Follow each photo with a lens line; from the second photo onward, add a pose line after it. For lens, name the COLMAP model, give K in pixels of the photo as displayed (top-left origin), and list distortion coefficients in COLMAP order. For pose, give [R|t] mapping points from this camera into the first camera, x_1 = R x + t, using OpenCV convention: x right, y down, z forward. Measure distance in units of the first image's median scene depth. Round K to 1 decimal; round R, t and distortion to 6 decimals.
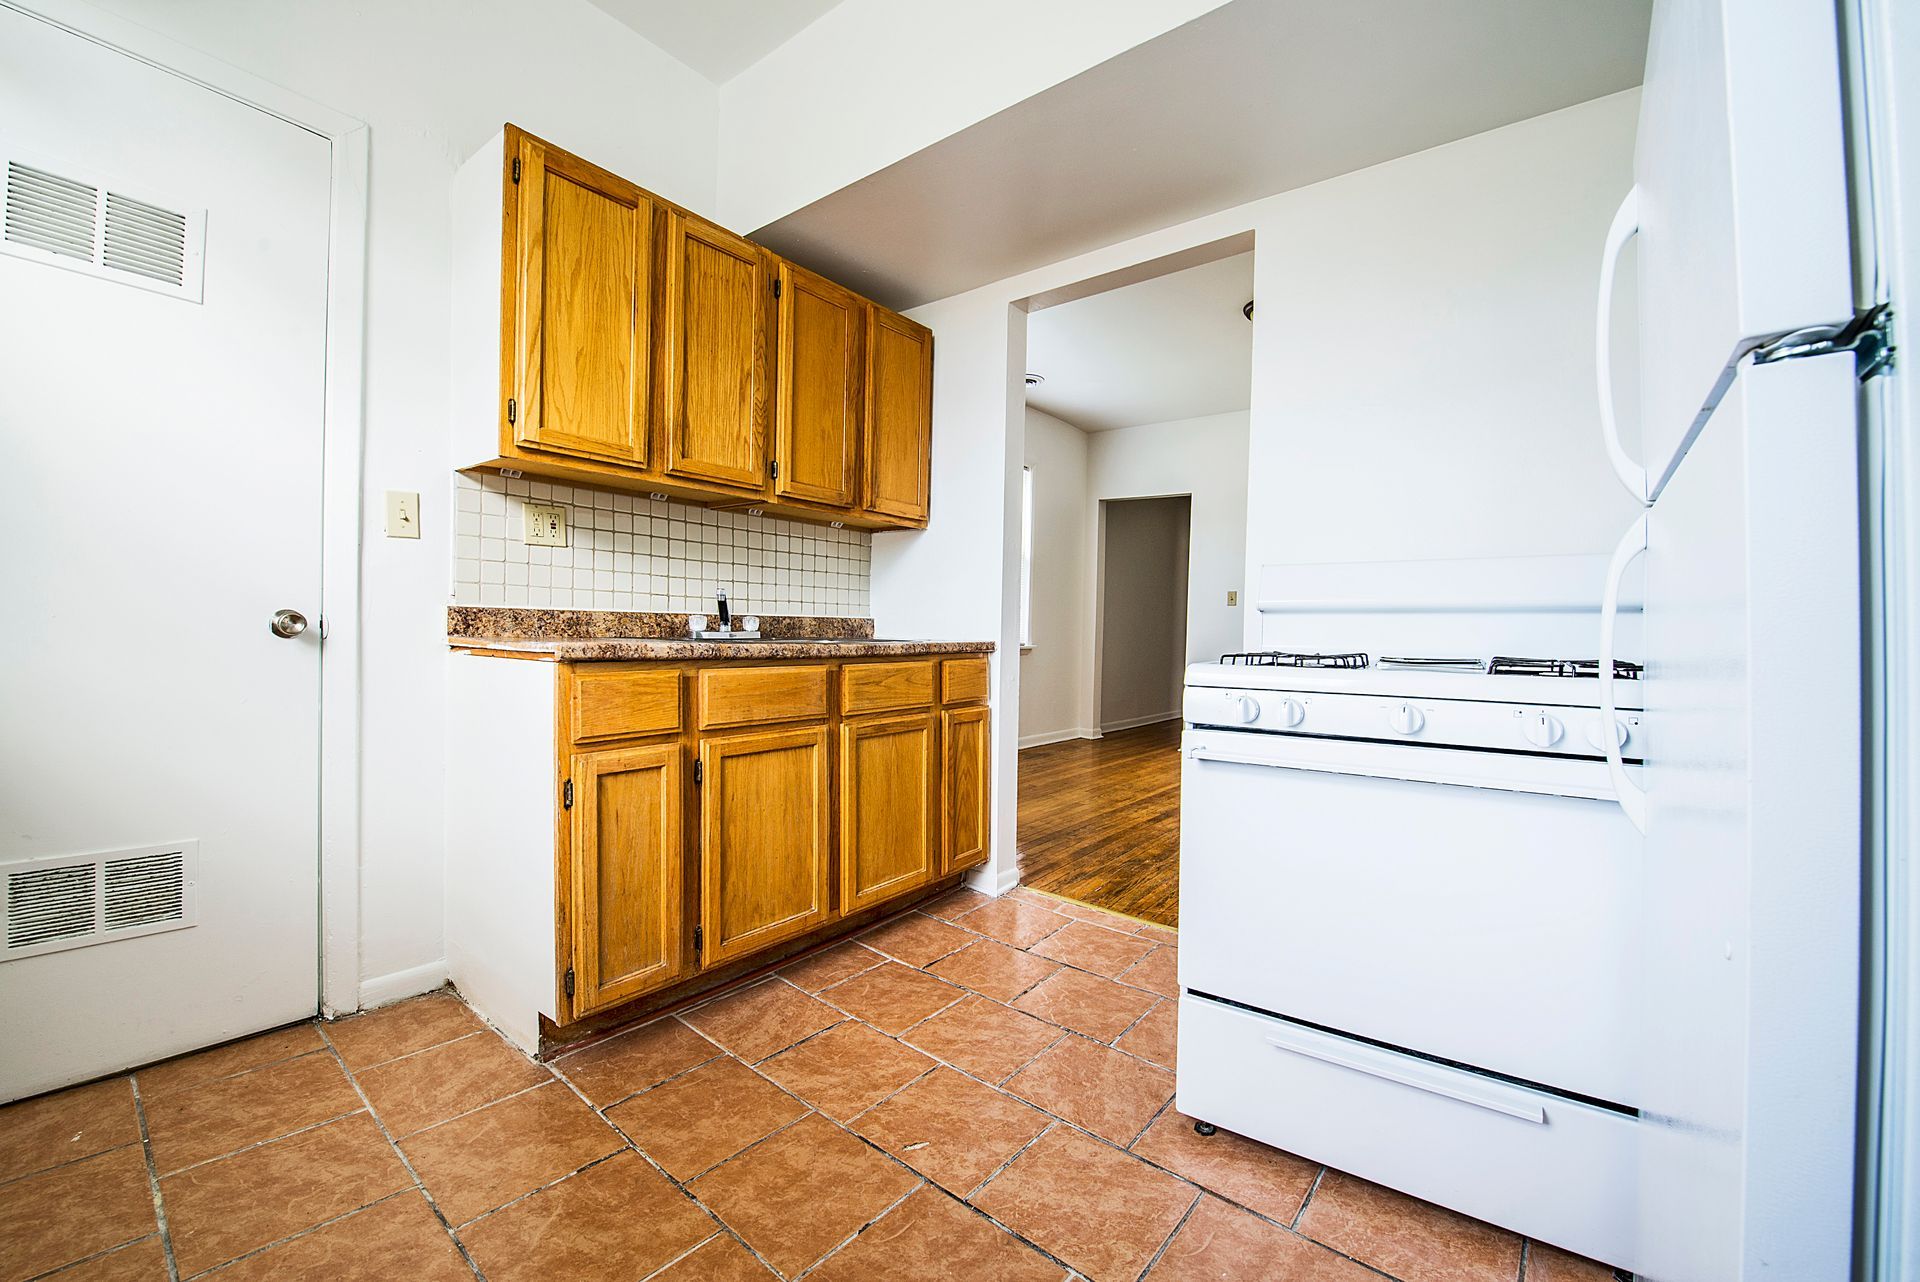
lens RADIAL K [[762.0, 0, 937.3], [0, 762.0, 648.2], [0, 0, 1]] dist [-0.015935, -0.003414]
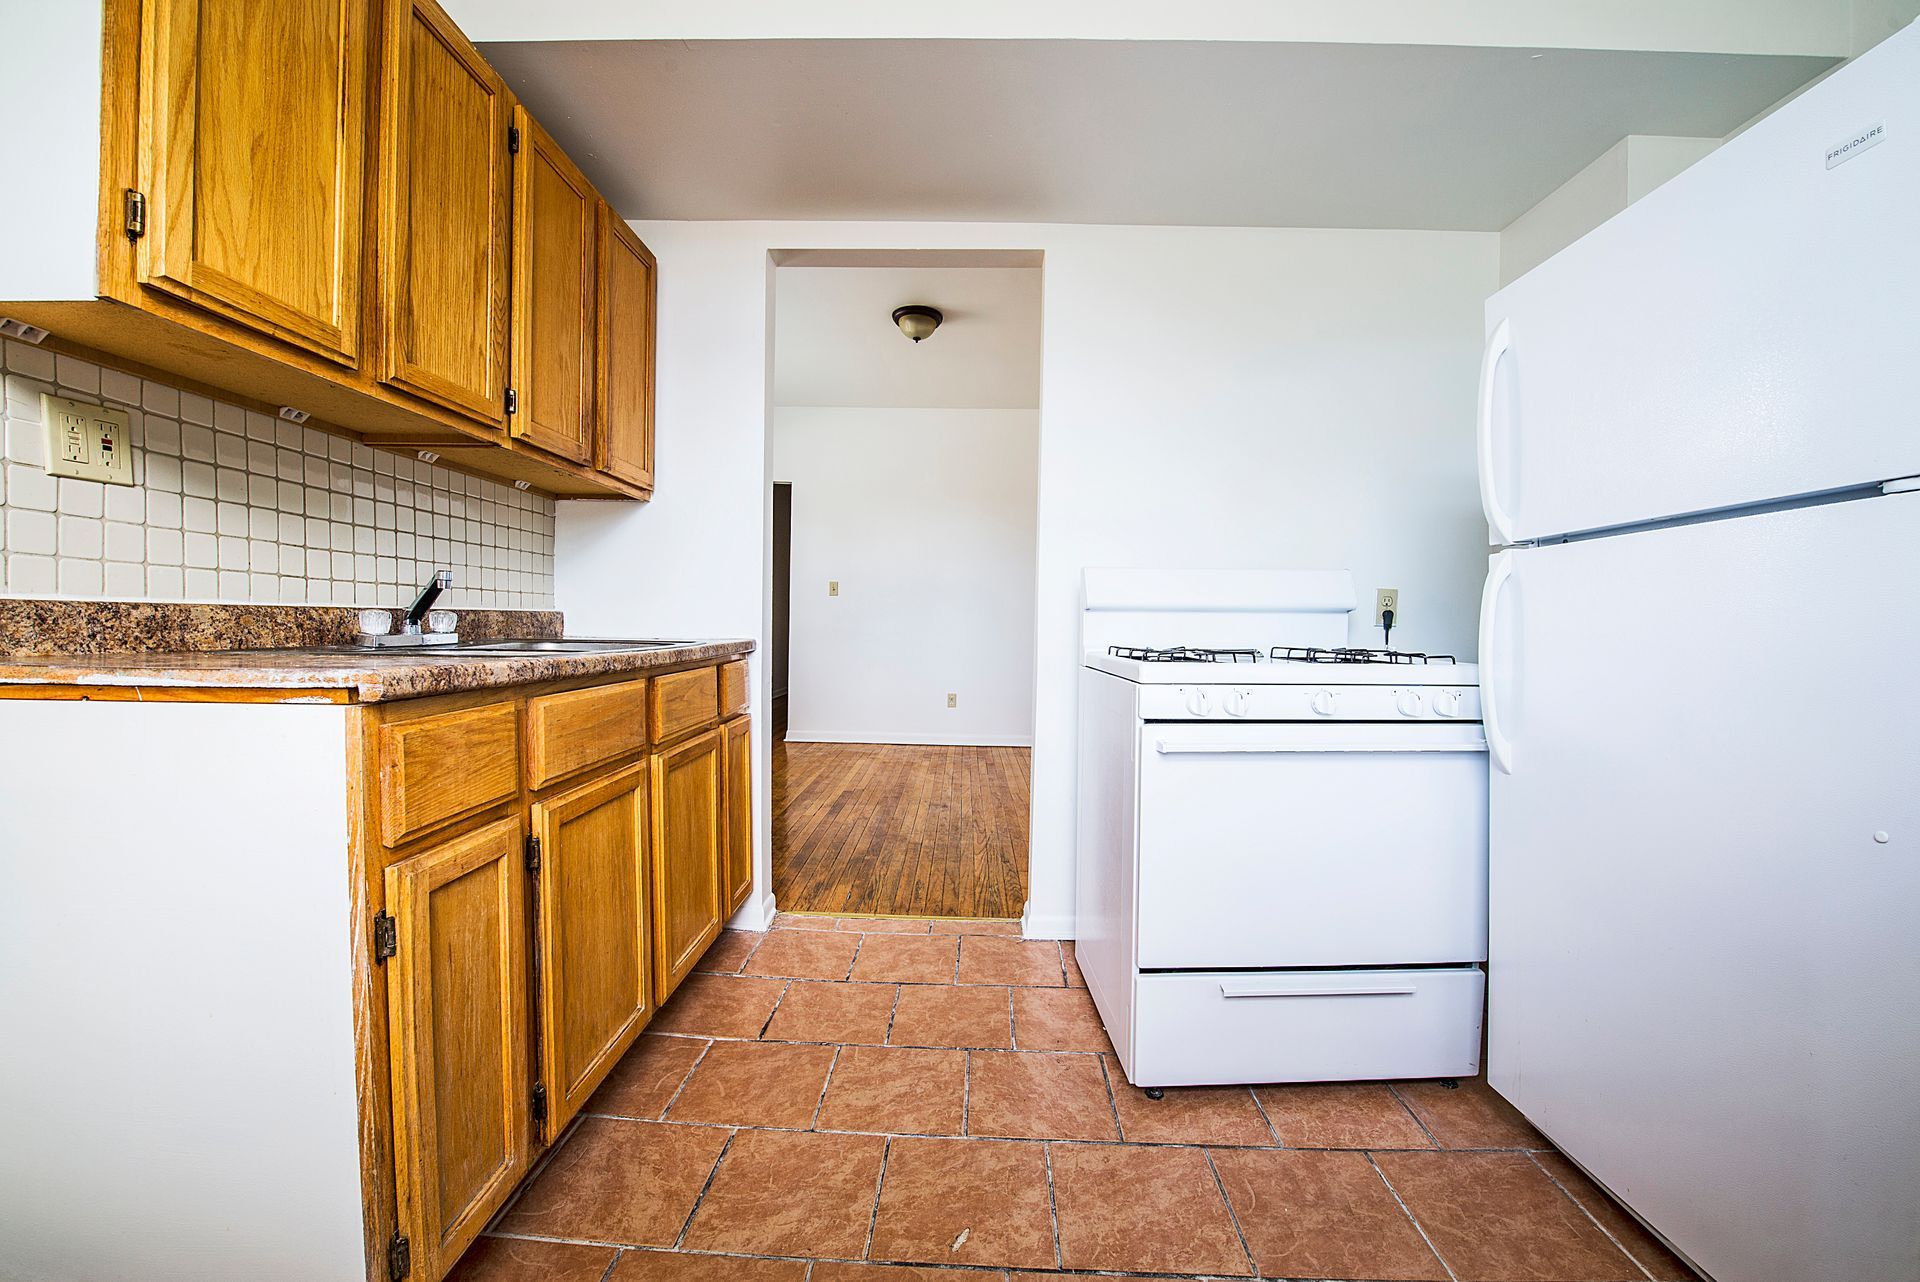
lens RADIAL K [[770.3, 0, 947.4], [0, 770.3, 647.4], [0, 0, 1]] dist [-0.016057, -0.003424]
pose [[0.791961, -0.028277, 0.609917, -0.369710], [0.017757, 0.999571, 0.023285, -0.020964], [-0.610314, -0.007611, 0.792123, 0.225015]]
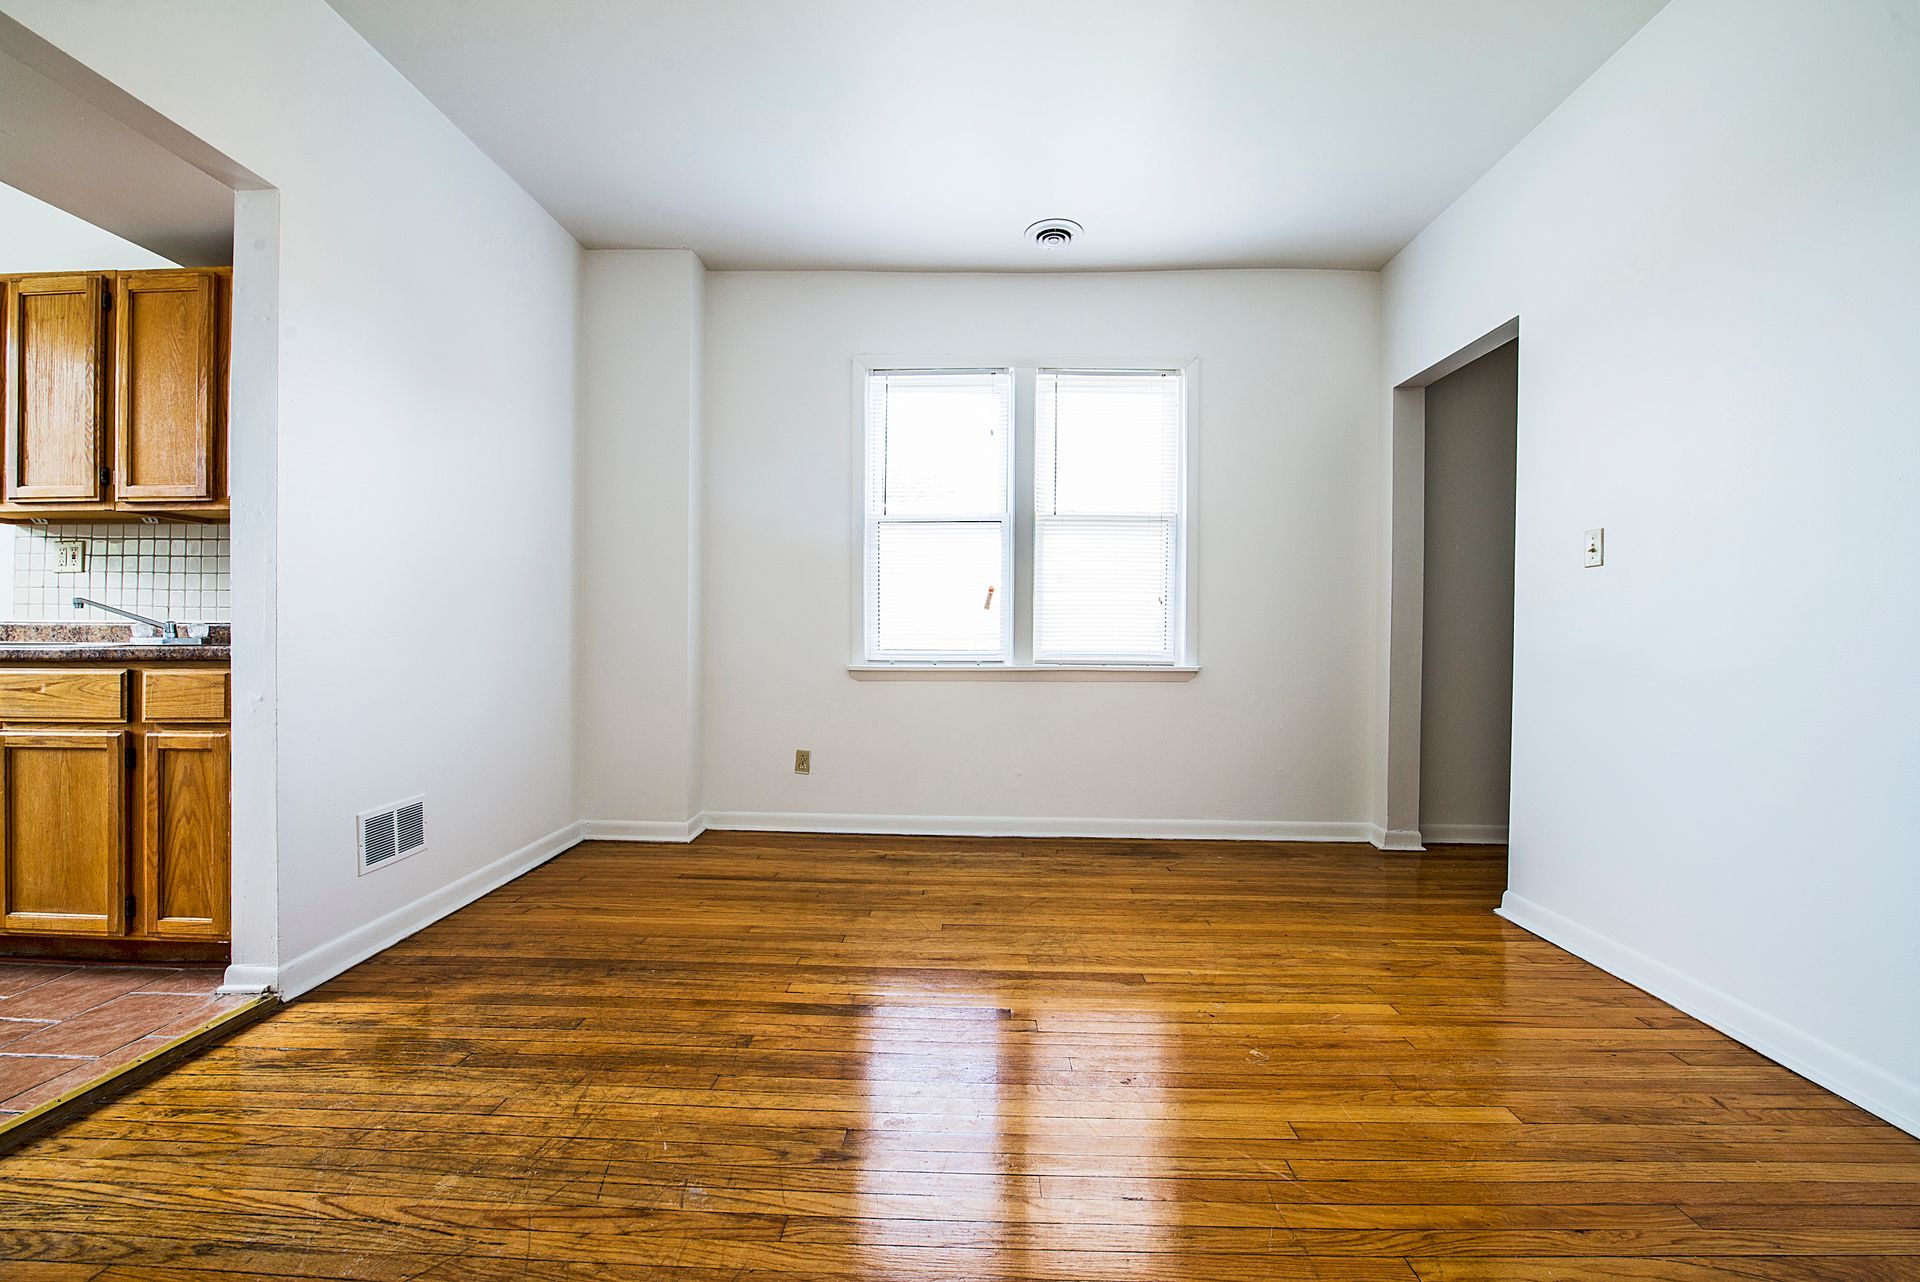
lens RADIAL K [[770.3, 0, 947.4], [0, 770.3, 647.4], [0, 0, 1]] dist [-0.016057, -0.003424]
pose [[0.602455, -0.008345, -0.798109, 1.405302], [-0.014954, 0.999652, -0.021740, -0.003331], [0.798013, 0.025032, 0.602121, 1.443616]]
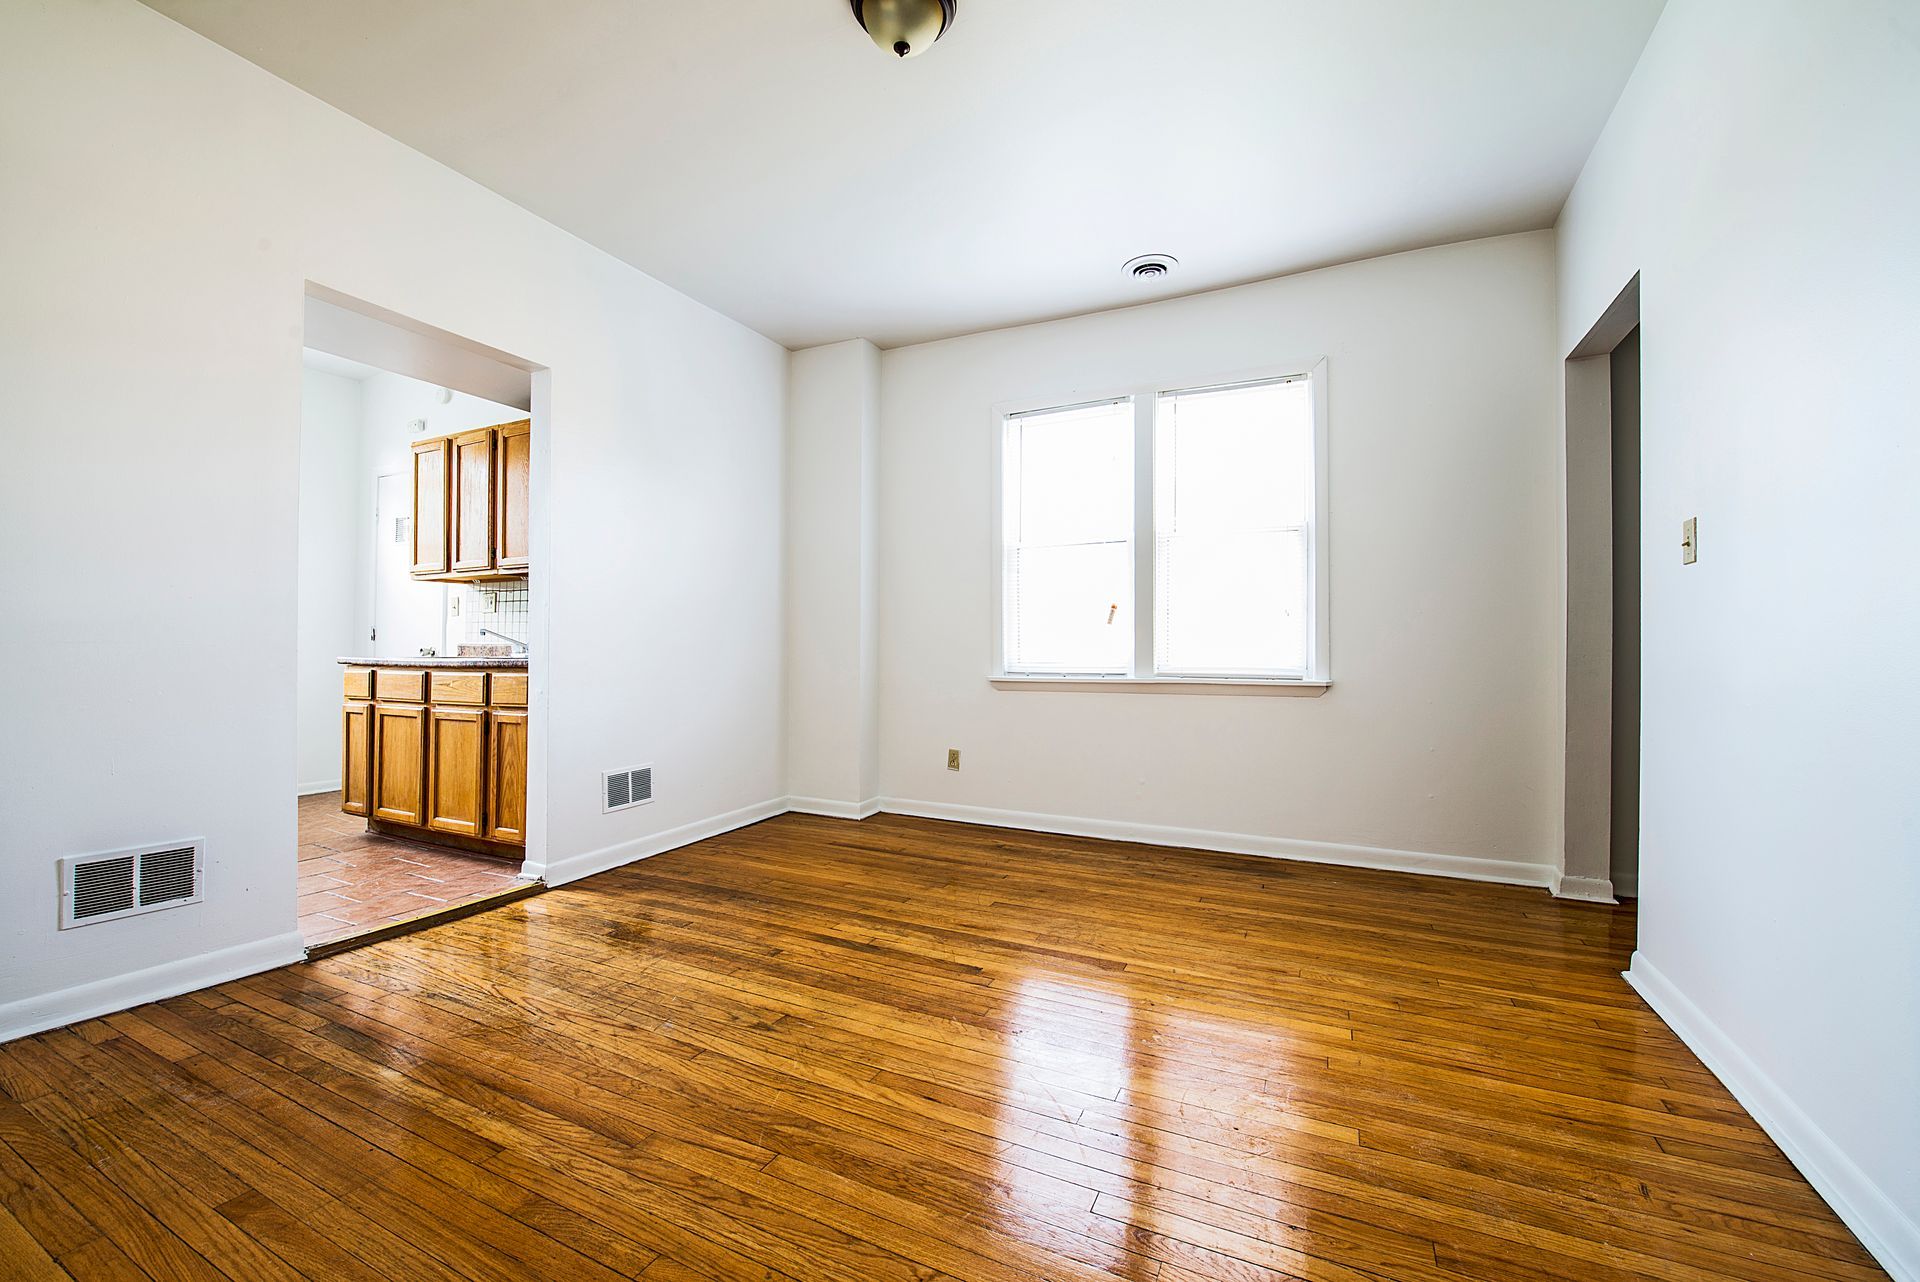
lens RADIAL K [[765.4, 0, 953.8], [0, 765.4, 646.4], [0, 0, 1]] dist [-0.015590, -0.003846]
pose [[0.221021, -0.026993, -0.974895, 1.773588], [-0.024272, 0.999155, -0.033167, -0.006777], [0.974967, 0.030994, 0.220179, 1.788223]]
